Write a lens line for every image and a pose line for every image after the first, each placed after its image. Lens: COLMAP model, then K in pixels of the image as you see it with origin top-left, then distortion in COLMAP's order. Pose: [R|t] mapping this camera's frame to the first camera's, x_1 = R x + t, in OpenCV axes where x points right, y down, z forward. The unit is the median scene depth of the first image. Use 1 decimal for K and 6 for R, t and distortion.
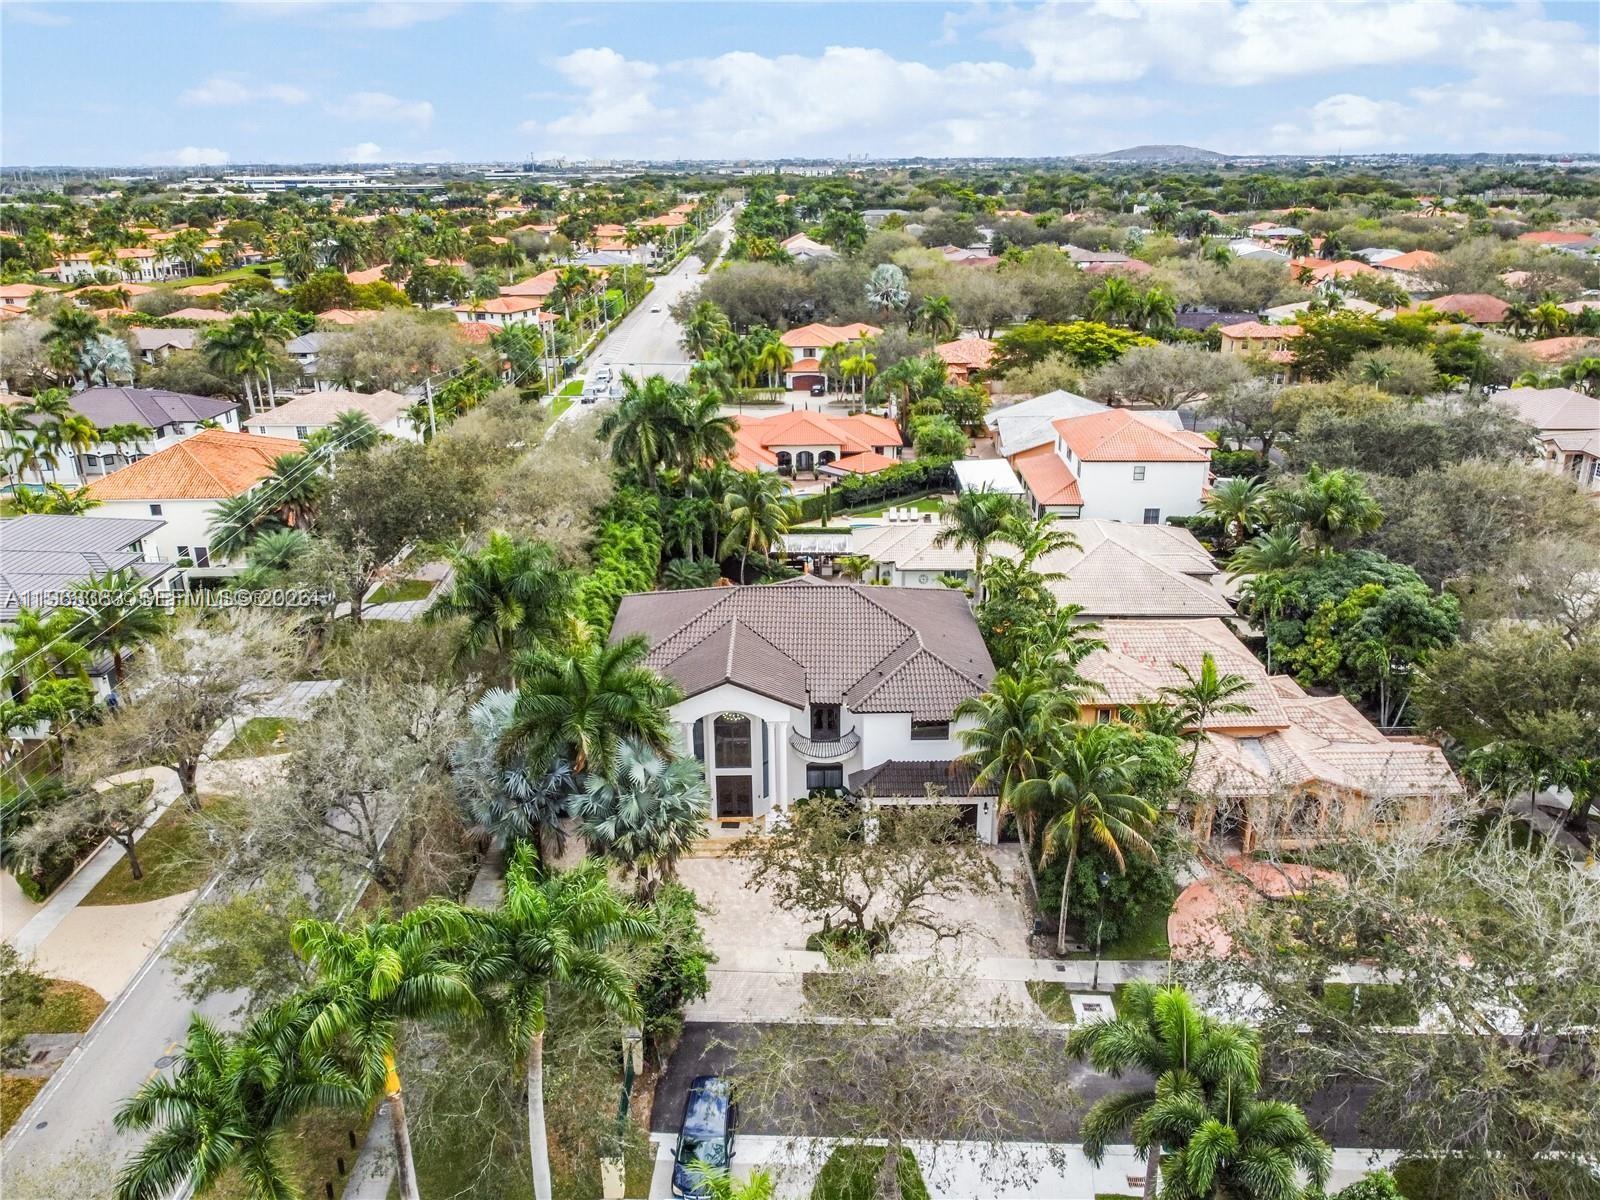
lens RADIAL K [[1233.3, 0, 788.0], [0, 1233.3, 599.9], [0, 0, 1]] dist [0.000936, -0.001843]
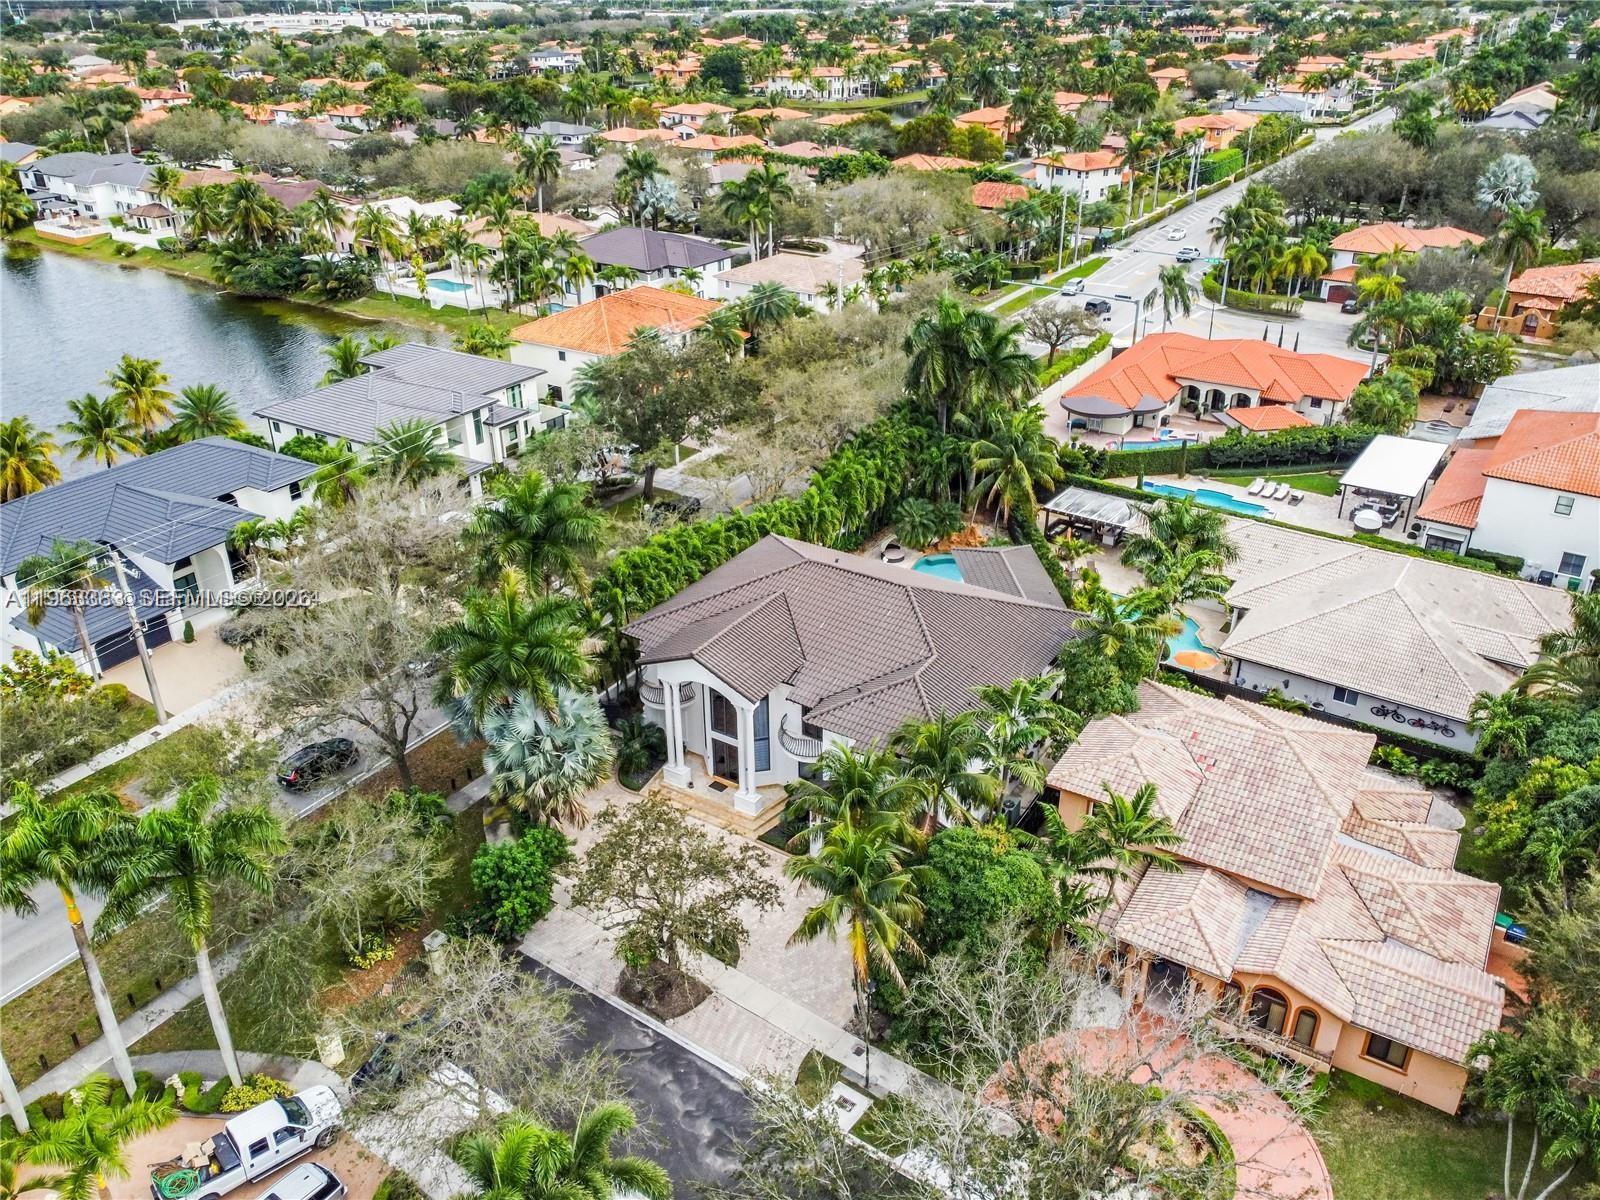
lens RADIAL K [[1233.3, 0, 795.6], [0, 1233.3, 602.3], [0, 0, 1]] dist [0.000936, -0.001843]
pose [[0.832515, 0.258363, -0.490069, 0.209862], [-0.185778, 0.963571, 0.192397, -0.078235], [0.521924, -0.069129, 0.850186, 0.072333]]
